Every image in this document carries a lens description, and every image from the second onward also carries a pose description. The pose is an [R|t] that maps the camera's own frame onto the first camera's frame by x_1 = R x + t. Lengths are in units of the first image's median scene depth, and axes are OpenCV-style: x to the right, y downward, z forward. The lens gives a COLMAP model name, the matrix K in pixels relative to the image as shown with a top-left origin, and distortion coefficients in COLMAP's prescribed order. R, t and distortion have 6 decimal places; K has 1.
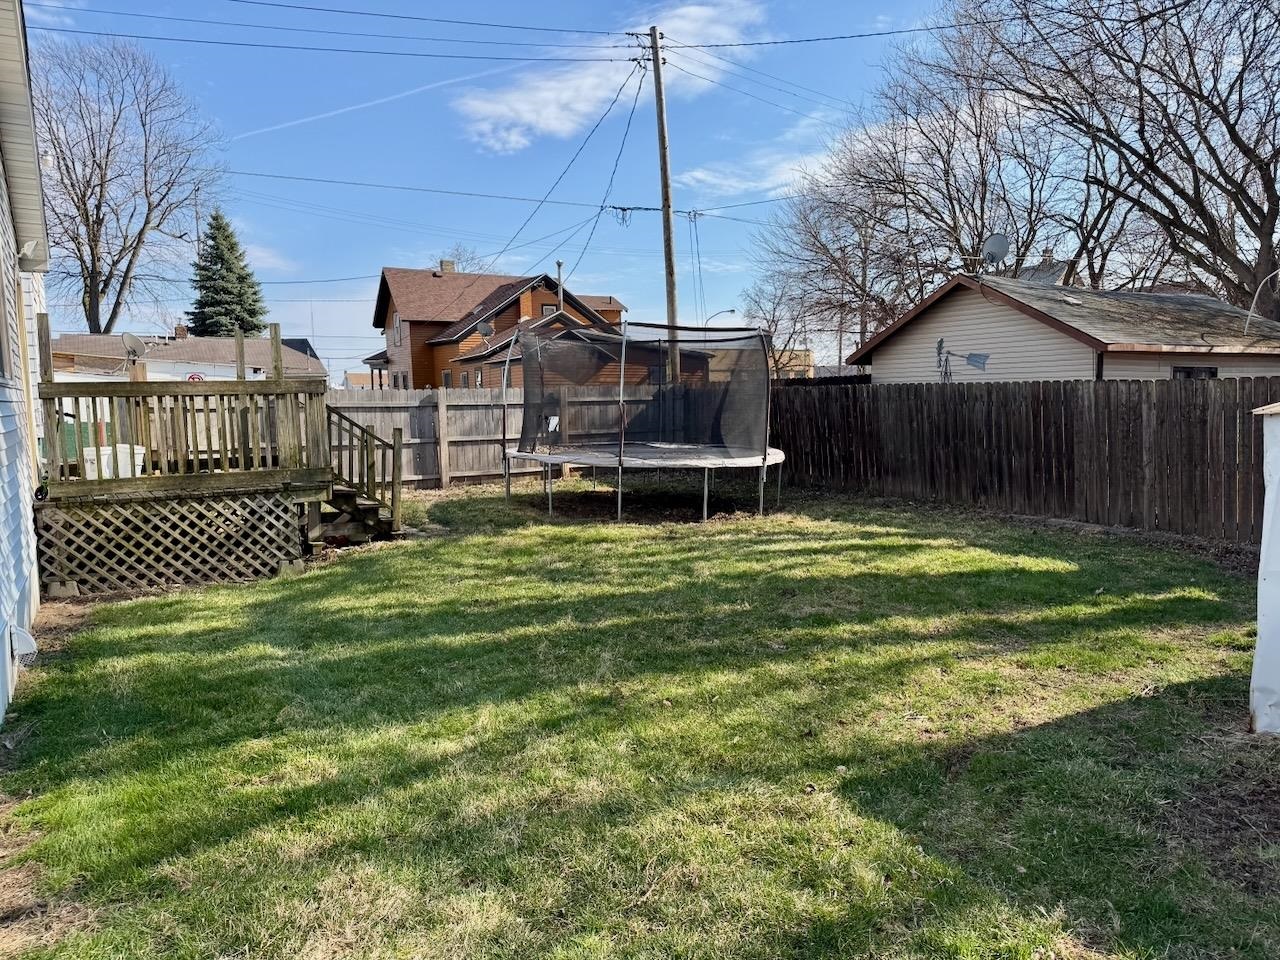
lens RADIAL K [[914.0, 0, 641.3], [0, 914.0, 479.1], [0, 0, 1]] dist [0.010672, 0.000874]
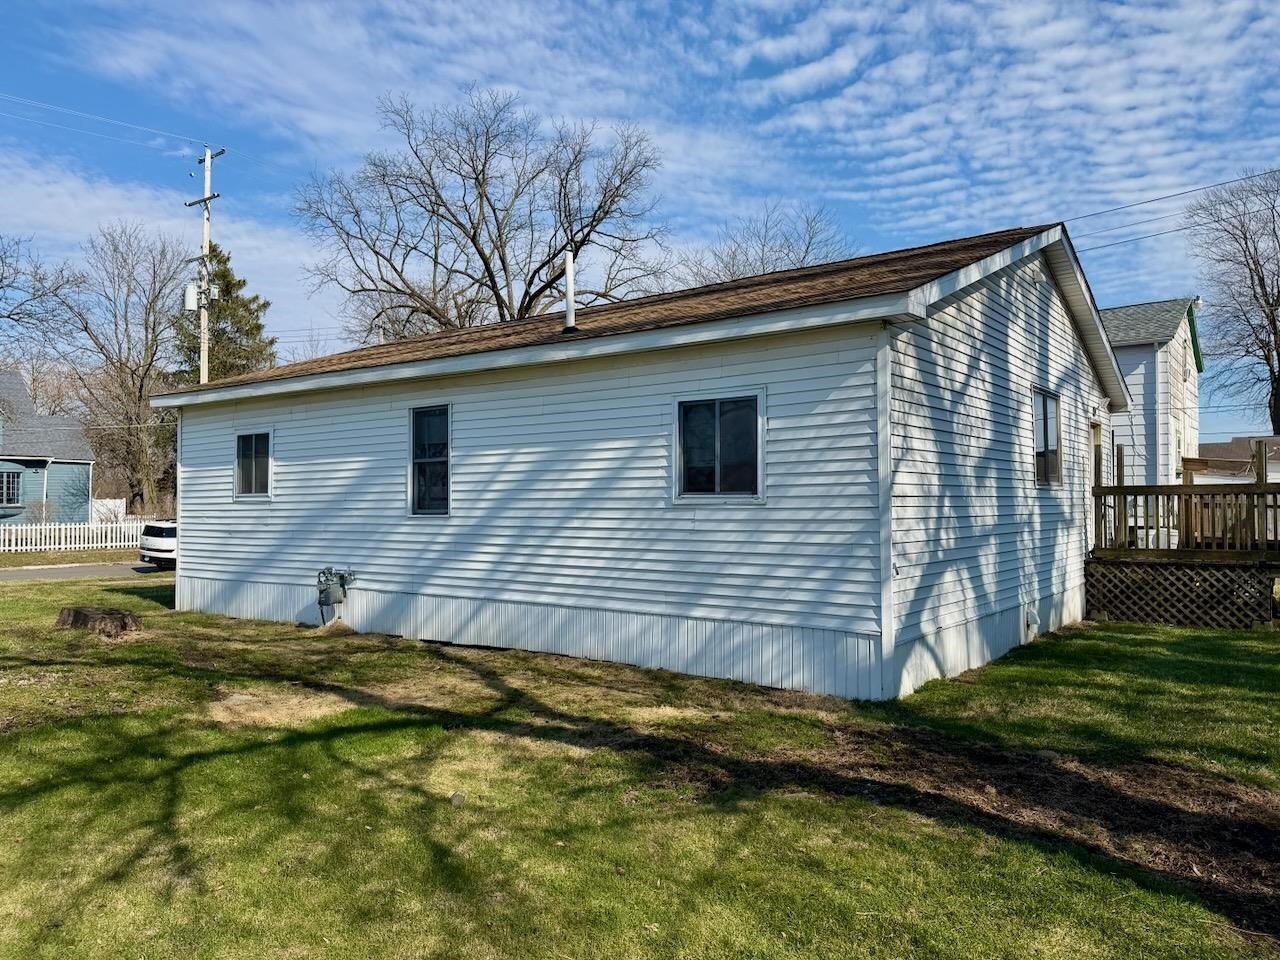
lens RADIAL K [[914.0, 0, 642.4], [0, 914.0, 484.0], [0, 0, 1]] dist [0.010672, 0.000874]
pose [[0.385691, -0.004883, -0.922615, 0.505700], [-0.086149, 0.995427, -0.041282, 0.025525], [0.918597, 0.095405, 0.383506, -0.342932]]
